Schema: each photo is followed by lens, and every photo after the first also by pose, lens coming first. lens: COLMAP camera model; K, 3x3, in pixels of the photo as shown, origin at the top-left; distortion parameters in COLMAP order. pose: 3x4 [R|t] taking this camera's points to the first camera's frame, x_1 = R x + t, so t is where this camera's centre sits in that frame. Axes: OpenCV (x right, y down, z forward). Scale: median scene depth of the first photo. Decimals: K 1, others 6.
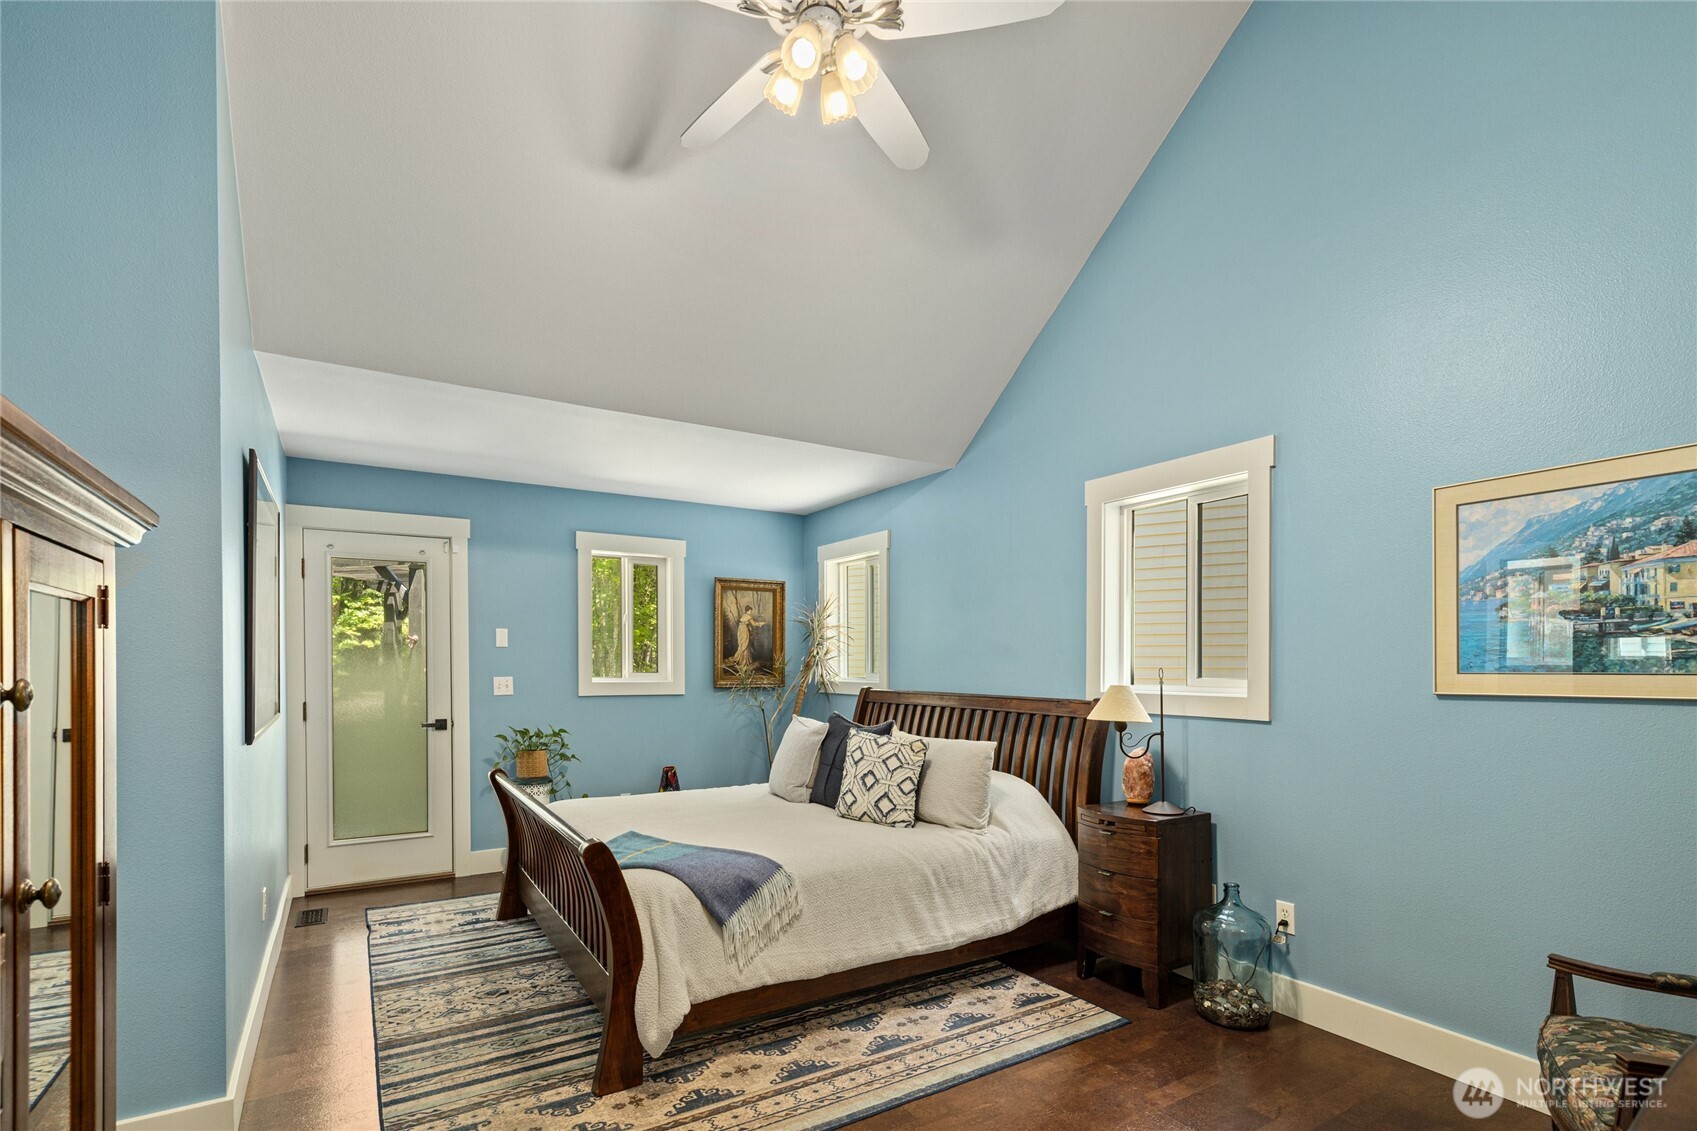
lens RADIAL K [[721.6, 0, 848.5], [0, 721.6, 565.5], [0, 0, 1]] dist [0.001882, 0.000102]
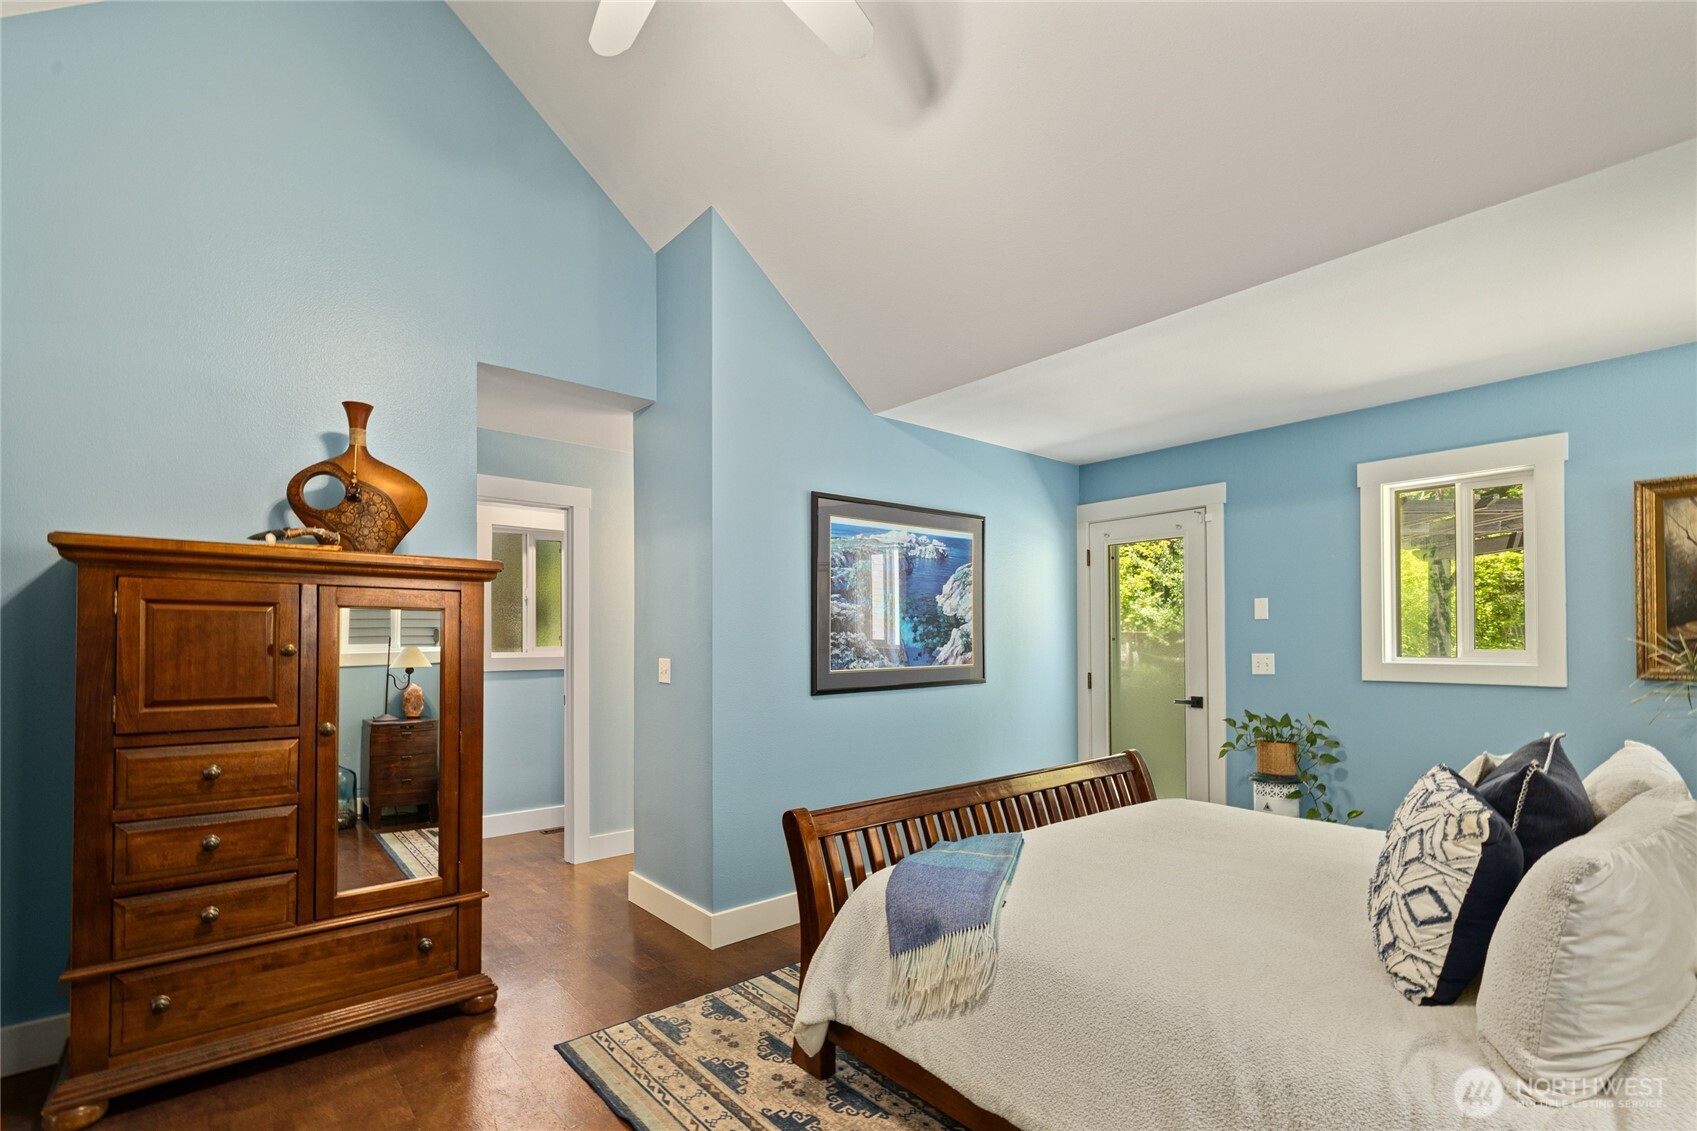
lens RADIAL K [[721.6, 0, 848.5], [0, 721.6, 565.5], [0, 0, 1]] dist [0.001882, 0.000102]
pose [[0.215400, -0.105148, -0.970848, 0.267045], [0.136827, 0.987628, -0.076608, 0.048588], [0.966893, -0.116337, 0.227122, 0.336591]]
